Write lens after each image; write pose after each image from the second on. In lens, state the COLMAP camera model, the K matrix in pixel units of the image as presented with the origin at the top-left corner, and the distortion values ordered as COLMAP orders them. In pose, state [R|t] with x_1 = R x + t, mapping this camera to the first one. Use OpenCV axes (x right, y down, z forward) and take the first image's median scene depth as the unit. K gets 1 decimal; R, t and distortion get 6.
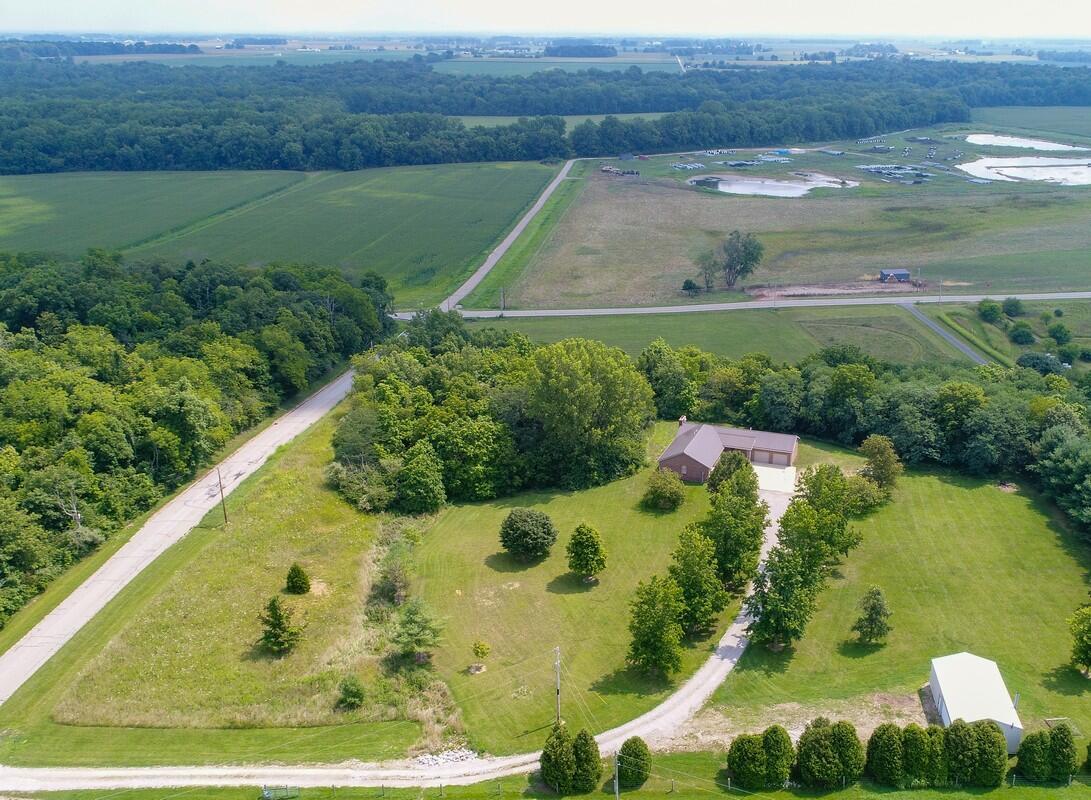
lens RADIAL K [[1007.1, 0, 653.3], [0, 1007.1, 401.0], [0, 0, 1]] dist [0.012036, -0.015152]
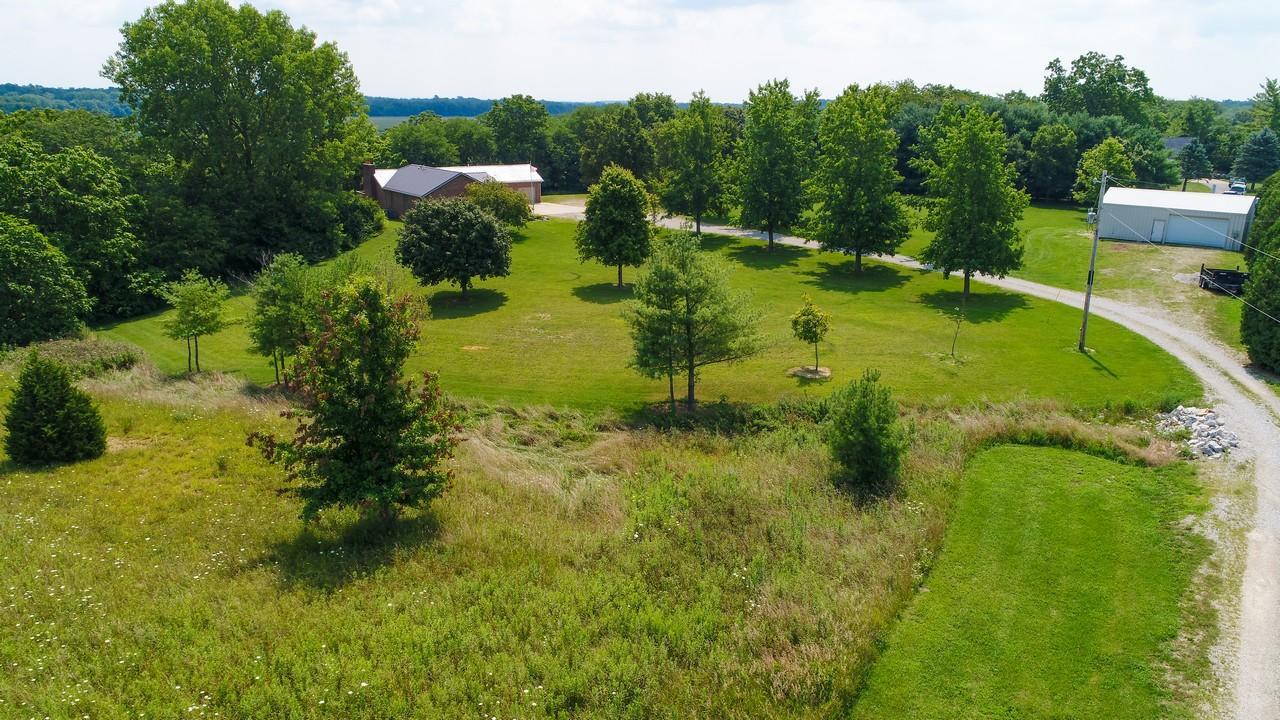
lens RADIAL K [[872.6, 0, 639.9], [0, 872.6, 352.2], [0, 0, 1]] dist [0.005083, -0.001857]
pose [[0.579710, -0.218741, 0.784913, -0.351452], [0.270885, 0.960240, 0.067535, 0.148441], [-0.768478, 0.173471, 0.615914, 0.576713]]
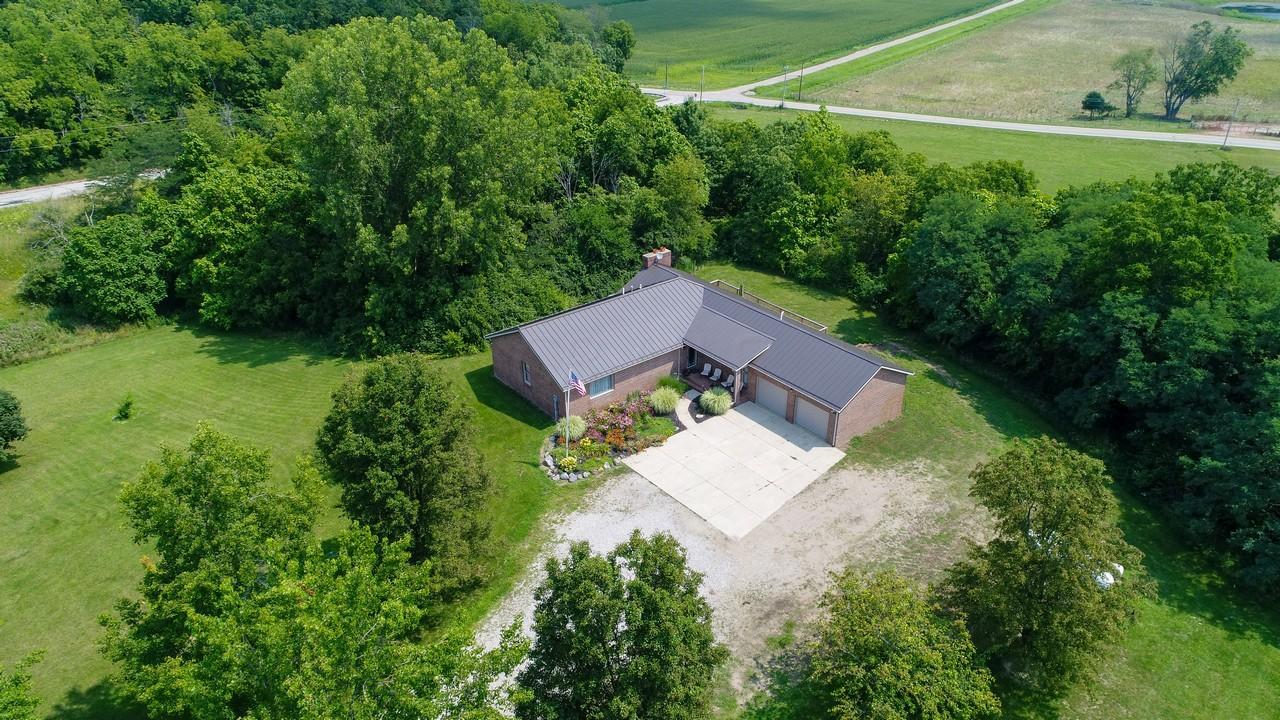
lens RADIAL K [[872.6, 0, 639.9], [0, 872.6, 352.2], [0, 0, 1]] dist [0.005083, -0.001857]
pose [[0.834177, 0.247507, -0.492838, 0.221510], [-0.184198, 0.967358, 0.174040, -0.005015], [0.519827, -0.054400, 0.852538, 0.727527]]
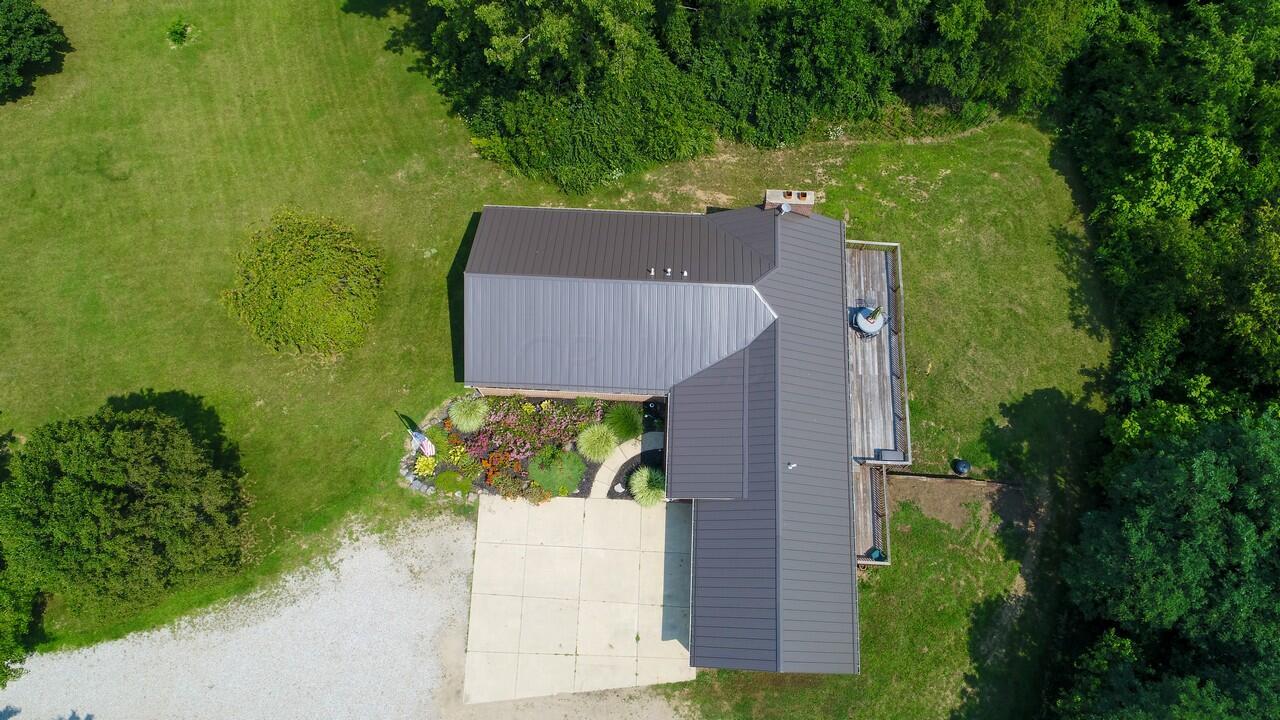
lens RADIAL K [[872.6, 0, 639.9], [0, 872.6, 352.2], [0, 0, 1]] dist [0.005083, -0.001857]
pose [[0.262186, 0.915989, -0.303681, 0.130476], [-0.331951, 0.381092, 0.862889, -0.157572], [0.906128, -0.125430, 0.403980, 0.917939]]
